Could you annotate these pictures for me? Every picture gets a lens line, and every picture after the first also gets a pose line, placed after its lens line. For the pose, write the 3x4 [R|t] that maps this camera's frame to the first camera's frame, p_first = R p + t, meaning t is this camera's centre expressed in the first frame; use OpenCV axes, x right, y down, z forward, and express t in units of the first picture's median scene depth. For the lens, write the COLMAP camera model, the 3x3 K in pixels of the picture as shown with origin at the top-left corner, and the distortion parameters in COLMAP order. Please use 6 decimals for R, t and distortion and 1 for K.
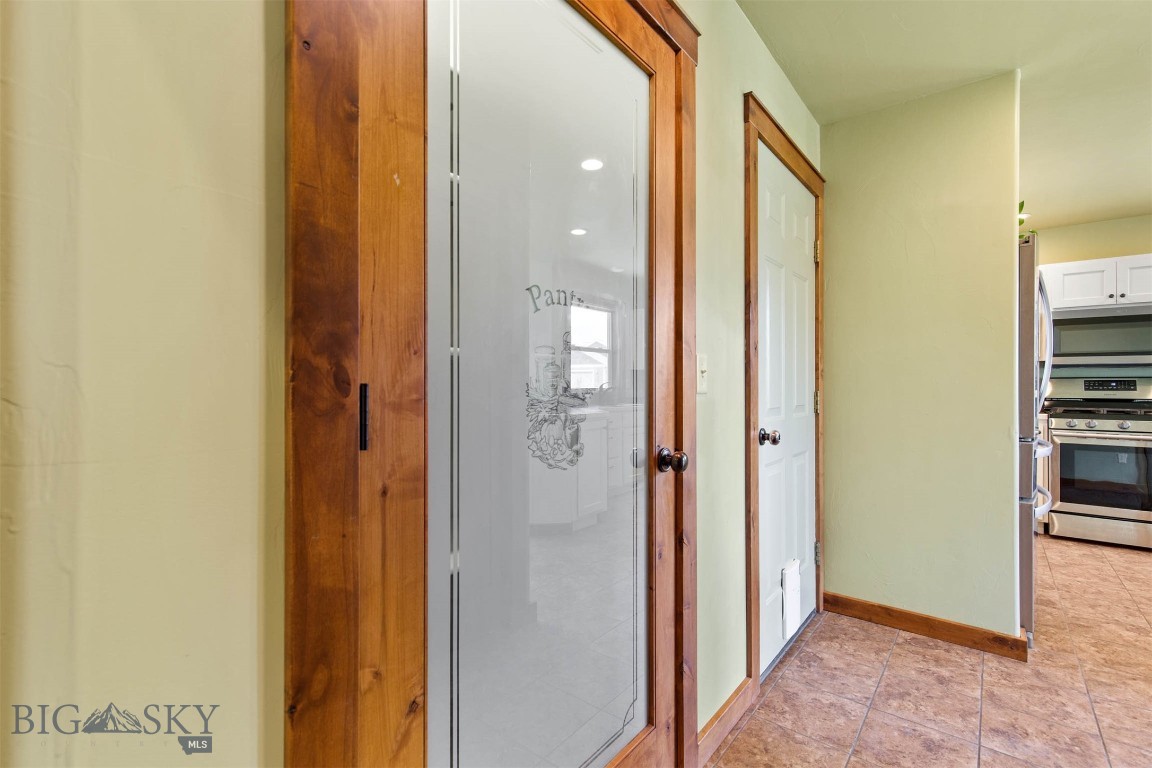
lens RADIAL K [[517.7, 0, 576.3], [0, 517.7, 394.9], [0, 0, 1]] dist [0.000957, 0.000013]
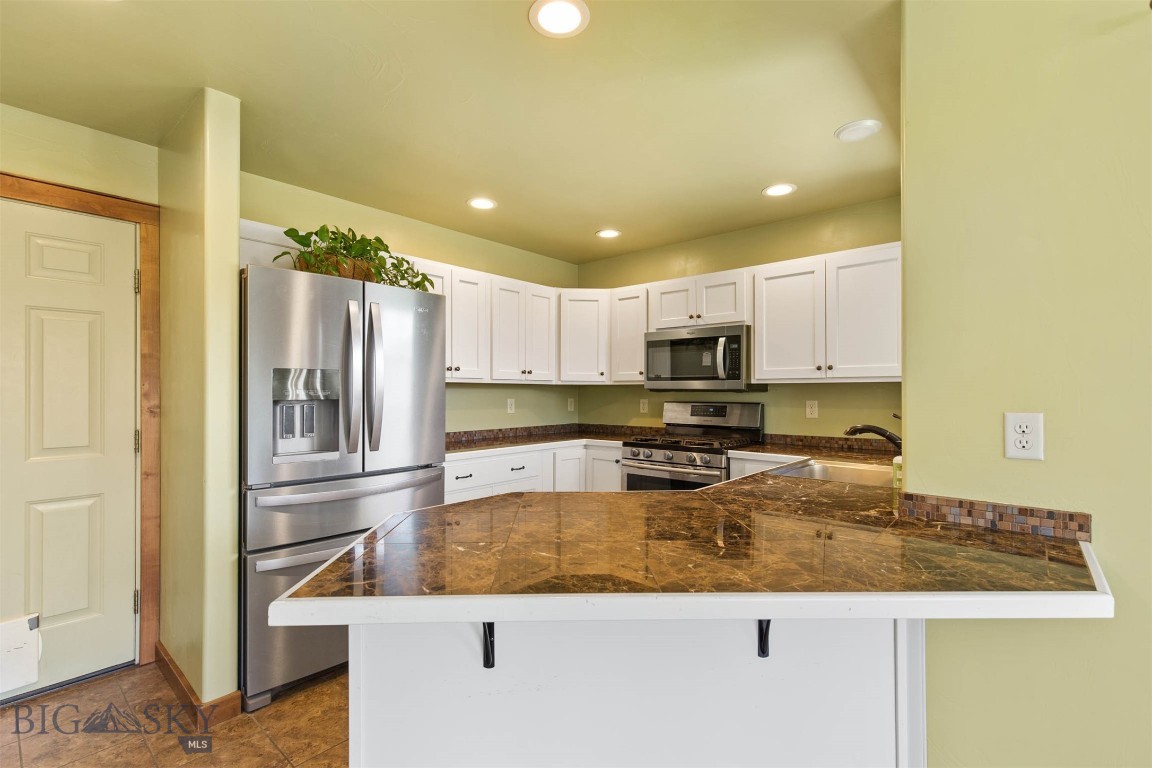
lens RADIAL K [[517.7, 0, 576.3], [0, 517.7, 394.9], [0, 0, 1]] dist [0.000957, 0.000013]
pose [[0.999283, 0.001062, -0.037843, 4.174268], [-0.001323, 0.999976, -0.006868, -0.204204], [0.037835, 0.006913, 0.999260, 0.264526]]
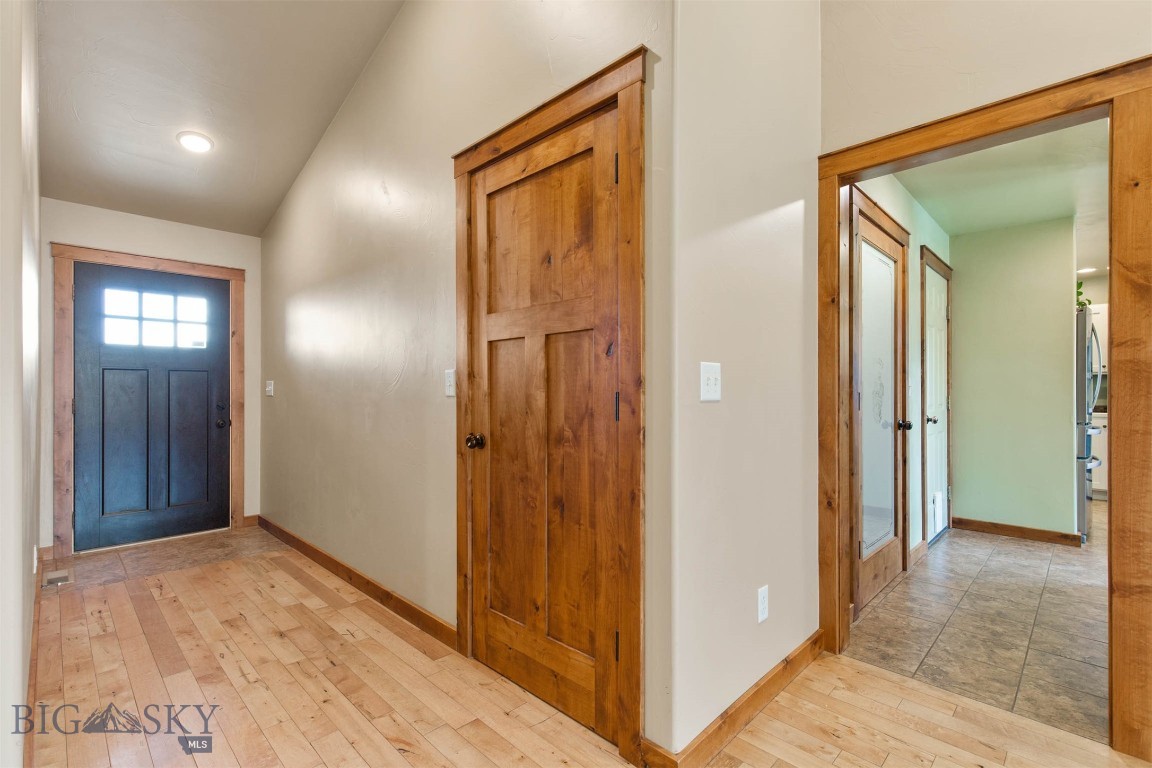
lens RADIAL K [[519.6, 0, 576.3], [0, 519.6, 397.5], [0, 0, 1]] dist [0.001068, 0.000094]
pose [[0.994893, 0.003004, -0.100892, -0.565474], [-0.003584, 0.999978, -0.005561, 0.010714], [0.100873, 0.005894, 0.994882, -0.798290]]
